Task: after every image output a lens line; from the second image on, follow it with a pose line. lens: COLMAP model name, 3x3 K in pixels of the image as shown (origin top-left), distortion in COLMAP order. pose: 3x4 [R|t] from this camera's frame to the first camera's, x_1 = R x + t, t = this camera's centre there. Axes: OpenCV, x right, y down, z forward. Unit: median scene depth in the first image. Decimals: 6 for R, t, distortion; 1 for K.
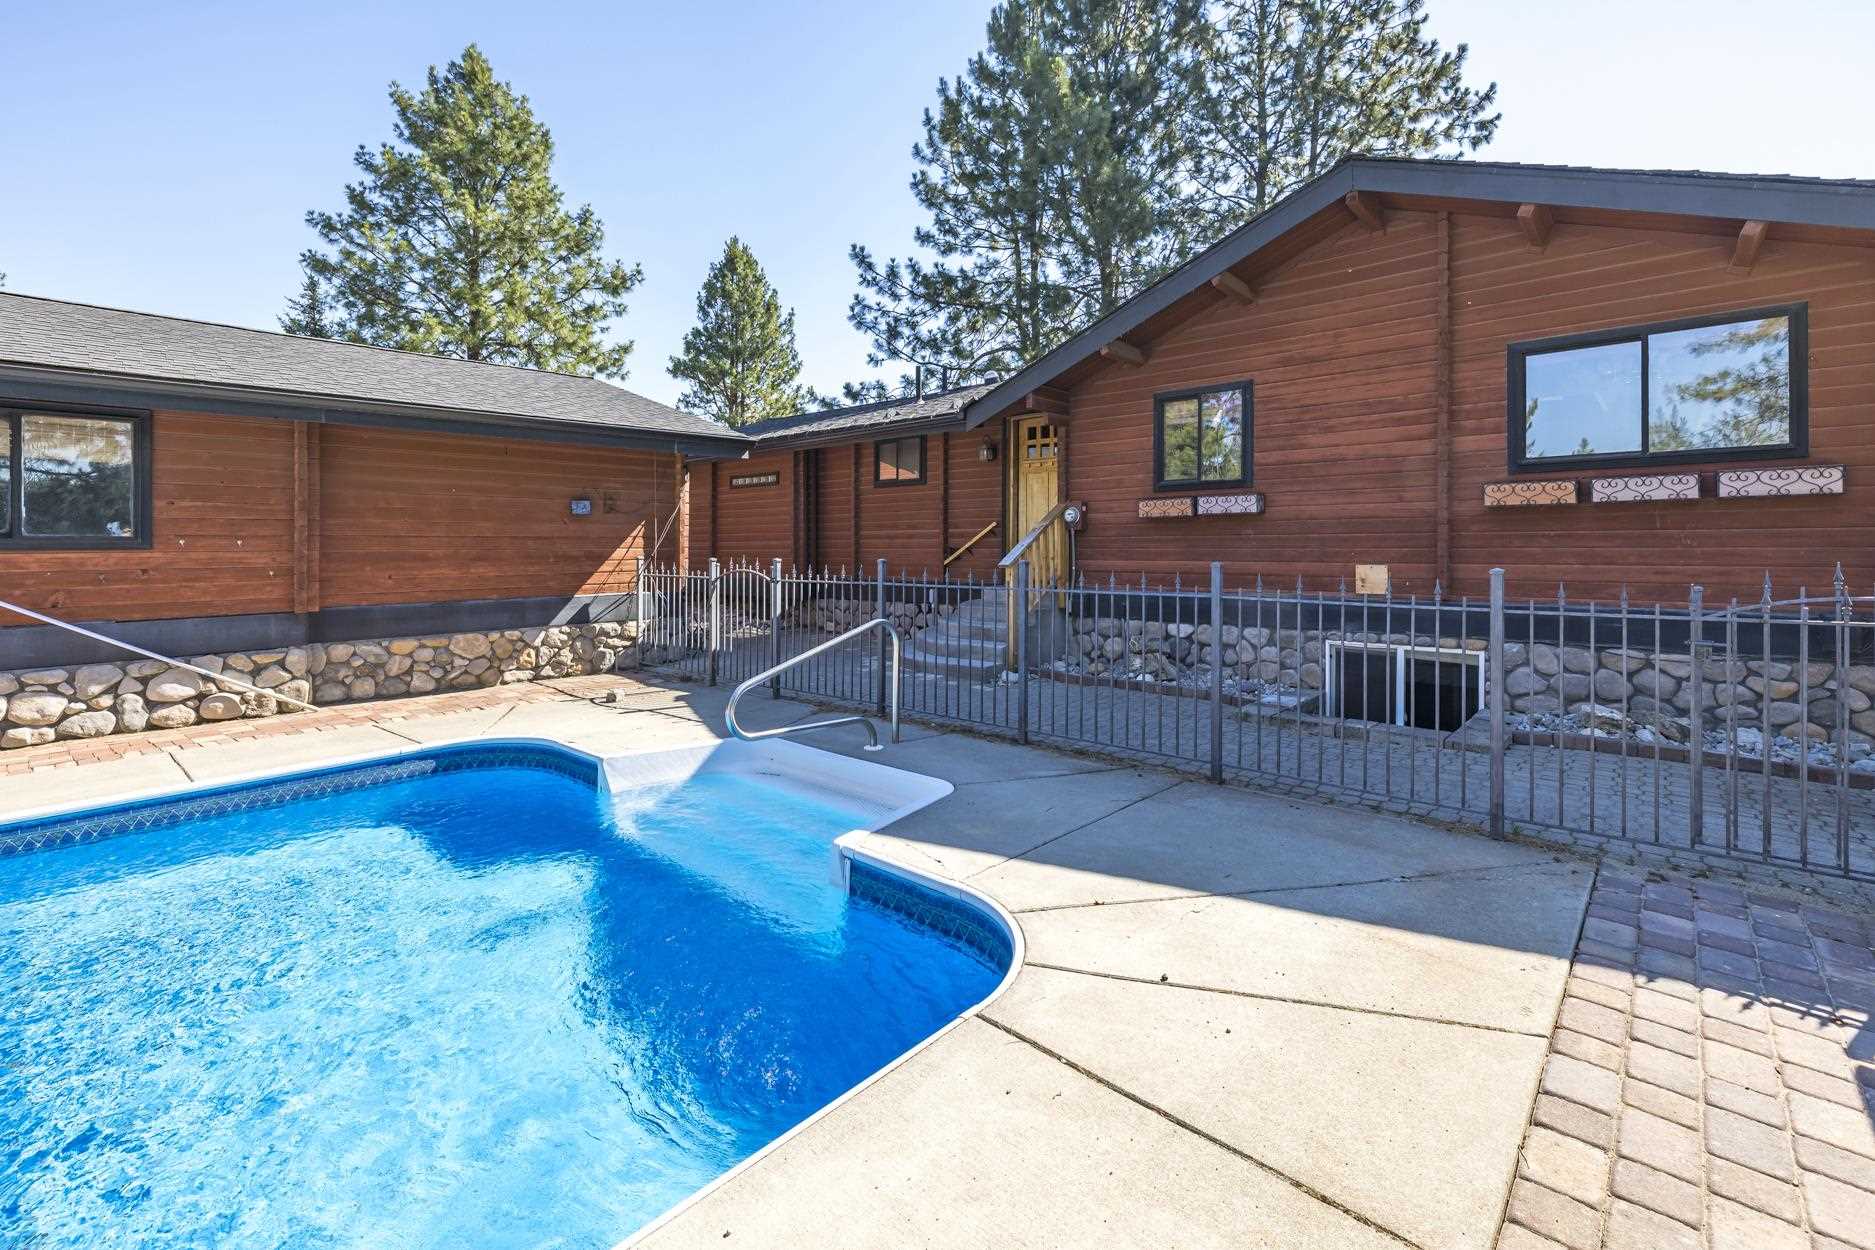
lens RADIAL K [[814.1, 0, 925.1], [0, 814.1, 549.2], [0, 0, 1]] dist [0.003214, -0.000459]
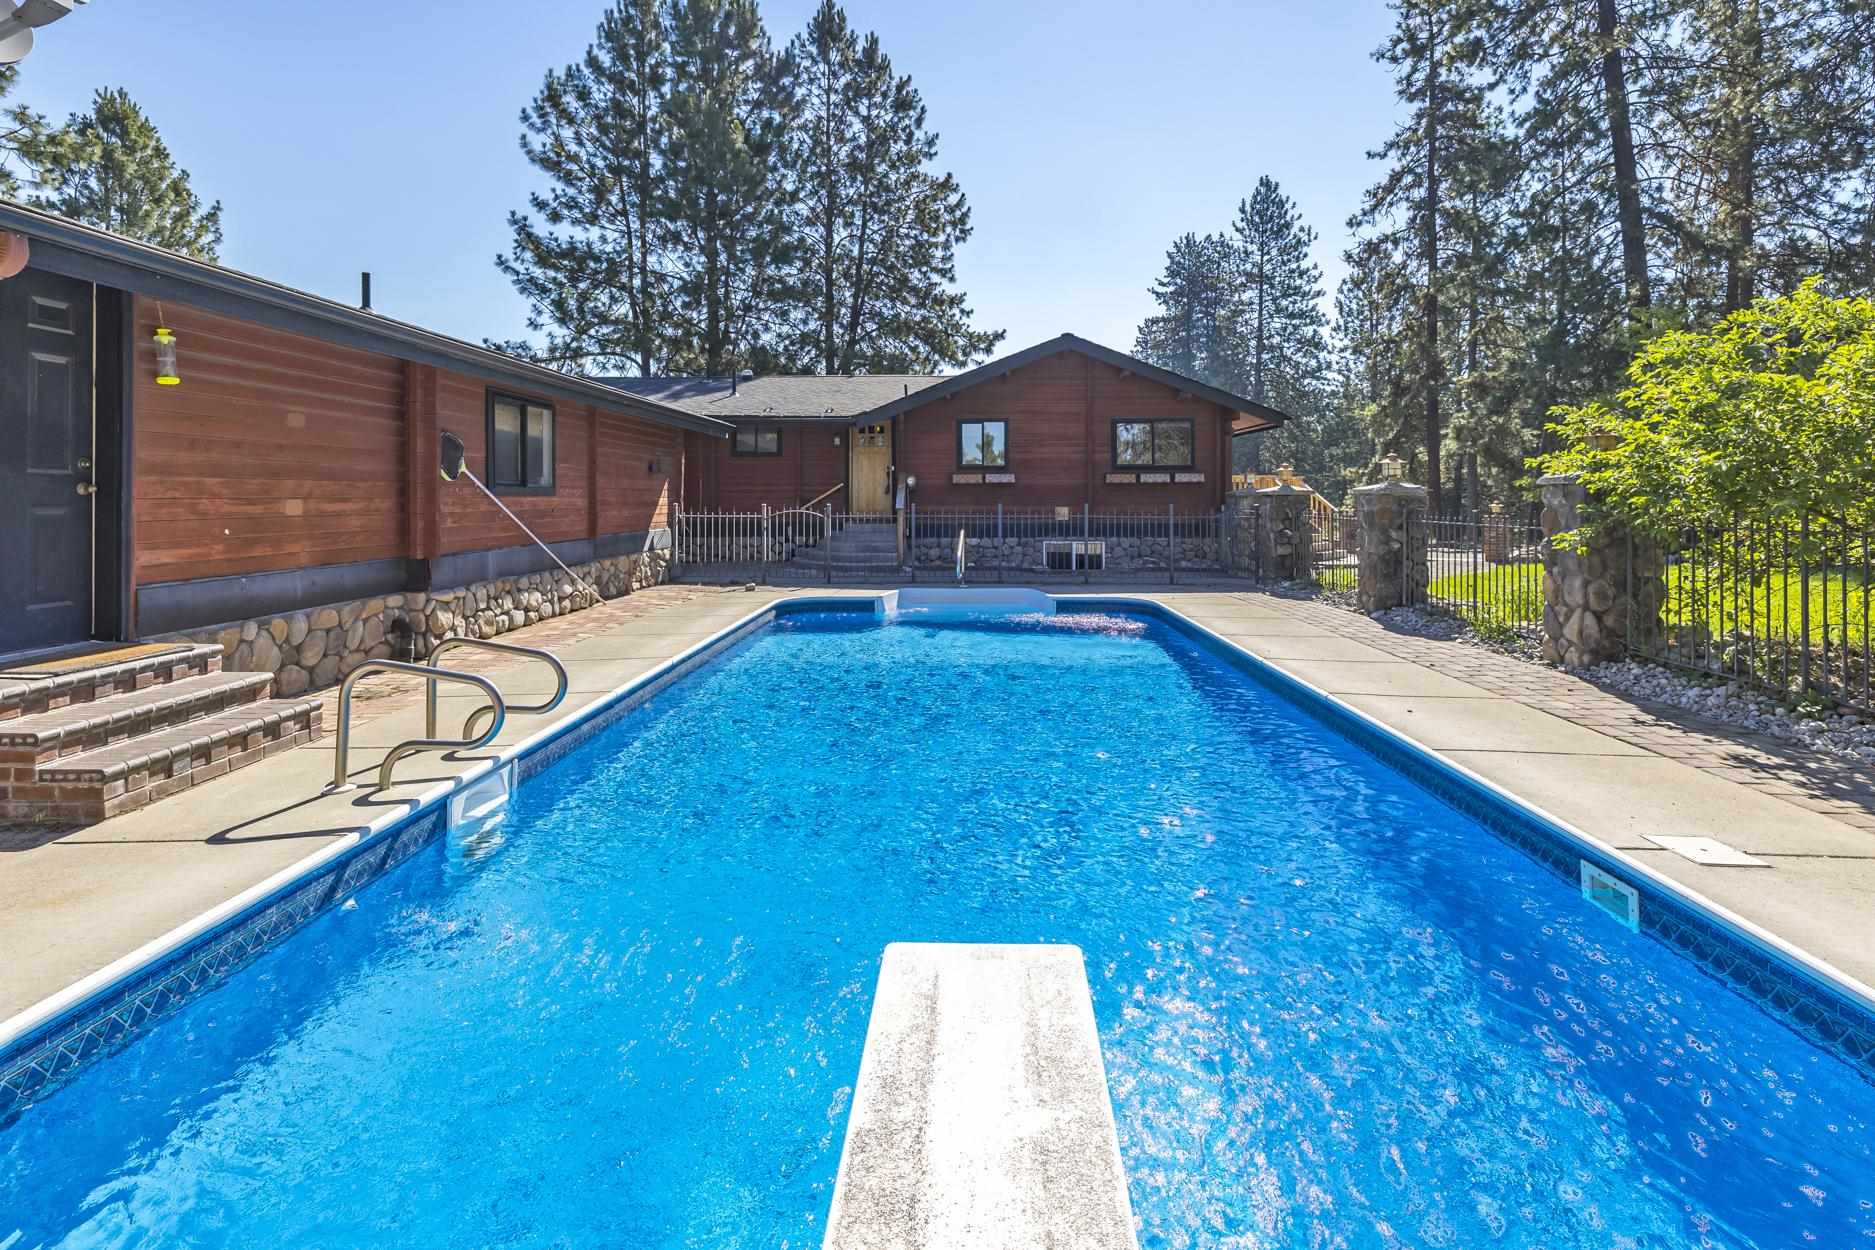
lens RADIAL K [[814.1, 0, 923.0], [0, 814.1, 498.0], [0, 0, 1]] dist [0.003214, -0.000459]
pose [[0.774284, 0.006100, 0.632809, -0.315522], [-0.001198, 0.999966, -0.008173, 0.003487], [-0.632838, 0.005570, 0.774265, -0.136098]]
